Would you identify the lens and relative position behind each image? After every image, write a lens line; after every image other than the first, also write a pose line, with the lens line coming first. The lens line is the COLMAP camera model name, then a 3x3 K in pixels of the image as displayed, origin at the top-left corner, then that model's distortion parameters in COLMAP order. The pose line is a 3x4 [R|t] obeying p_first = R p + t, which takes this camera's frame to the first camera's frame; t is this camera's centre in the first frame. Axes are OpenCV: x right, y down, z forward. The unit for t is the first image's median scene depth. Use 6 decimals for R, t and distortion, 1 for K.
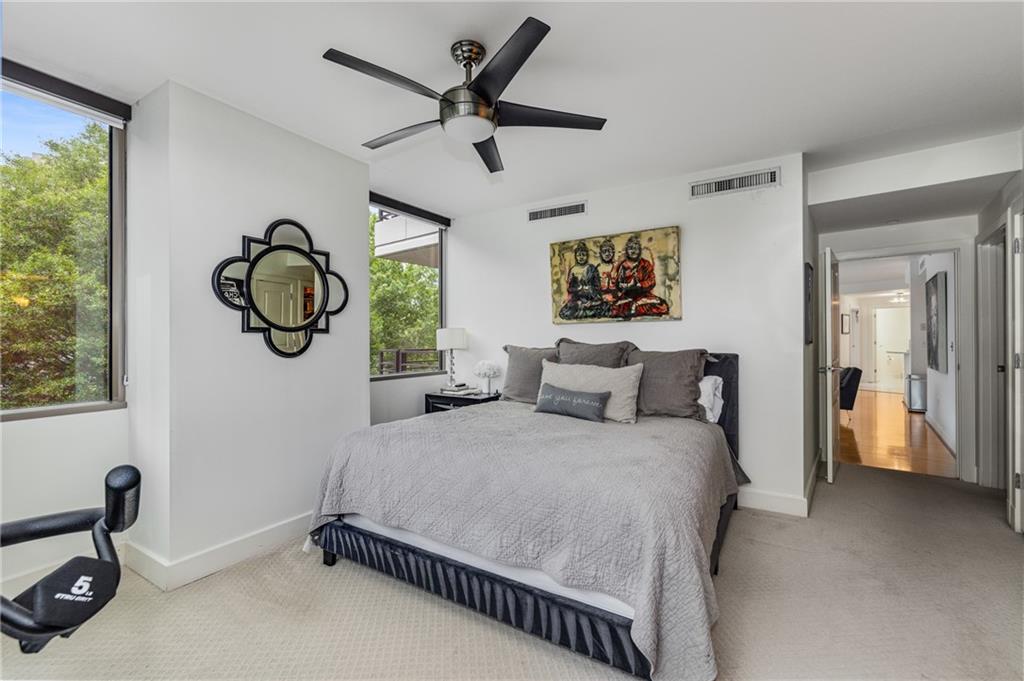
lens RADIAL K [[436.0, 0, 510.4], [0, 436.0, 337.1], [0, 0, 1]] dist [0.000371, -0.000206]
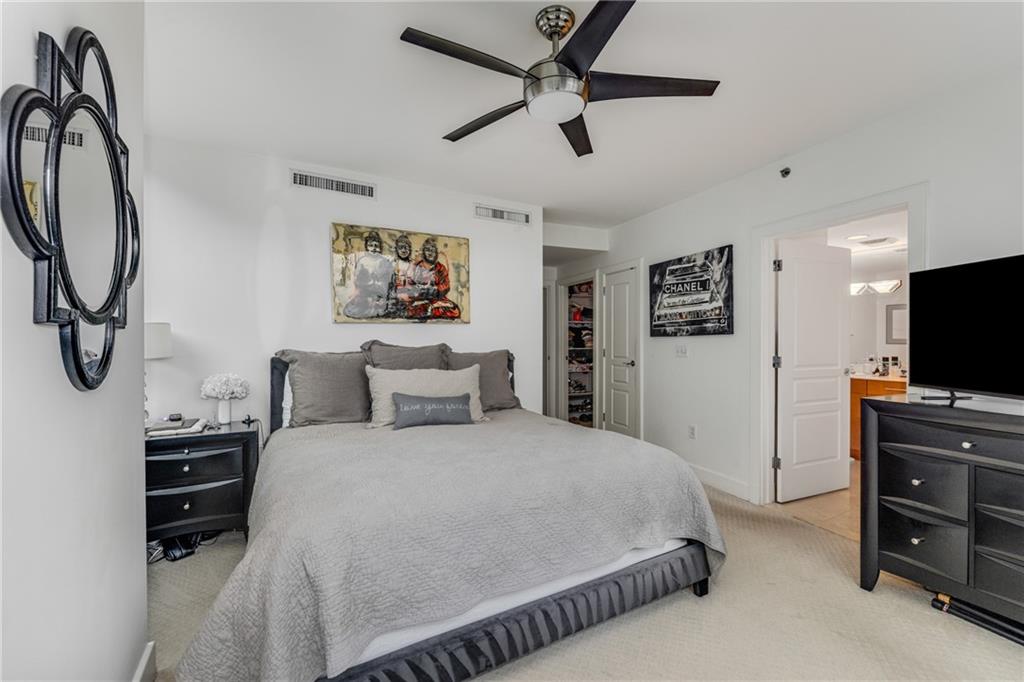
lens RADIAL K [[434.9, 0, 512.0], [0, 434.9, 341.0], [0, 0, 1]] dist [0.003475, 0.000460]
pose [[0.471399, -0.000814, 0.881920, -0.500008], [-0.005203, 0.999980, 0.003704, -0.000433], [-0.881905, -0.006334, 0.471385, 0.354483]]
